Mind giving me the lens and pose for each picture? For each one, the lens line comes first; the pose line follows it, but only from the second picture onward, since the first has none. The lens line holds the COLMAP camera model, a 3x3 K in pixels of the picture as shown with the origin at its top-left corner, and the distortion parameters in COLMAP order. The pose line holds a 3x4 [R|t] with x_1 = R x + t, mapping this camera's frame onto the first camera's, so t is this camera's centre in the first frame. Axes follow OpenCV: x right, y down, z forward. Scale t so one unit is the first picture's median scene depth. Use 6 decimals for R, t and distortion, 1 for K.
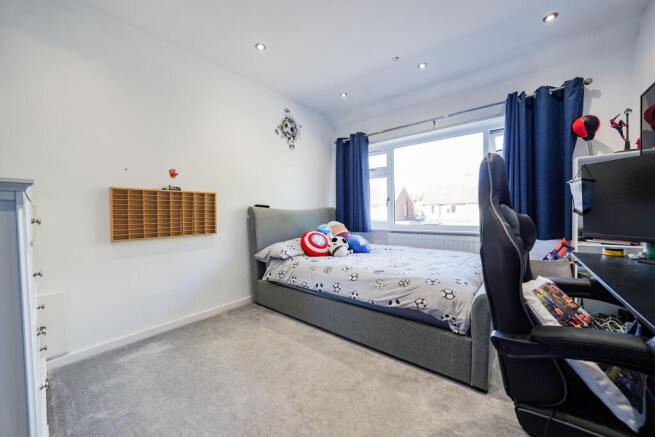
lens RADIAL K [[230.4, 0, 327.5], [0, 230.4, 218.5], [0, 0, 1]] dist [-0.027178, 0.000255]
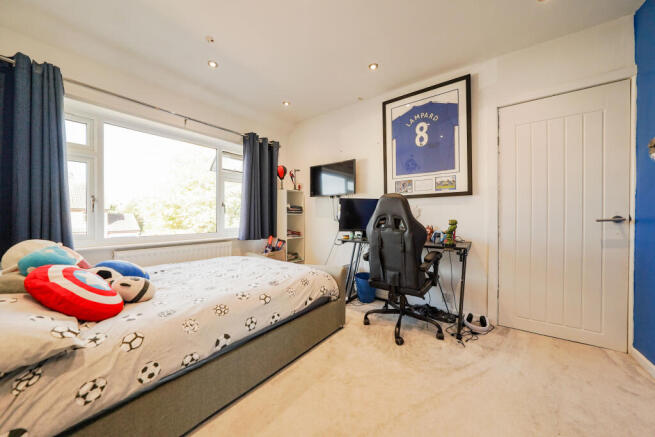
lens RADIAL K [[232.6, 0, 308.4], [0, 232.6, 218.7], [0, 0, 1]] dist [0.000181, 0.000021]
pose [[0.015656, 0.005298, 0.999863, -0.679024], [0.024368, 0.999687, -0.005679, -0.026525], [-0.999580, 0.024454, 0.015522, 0.769120]]
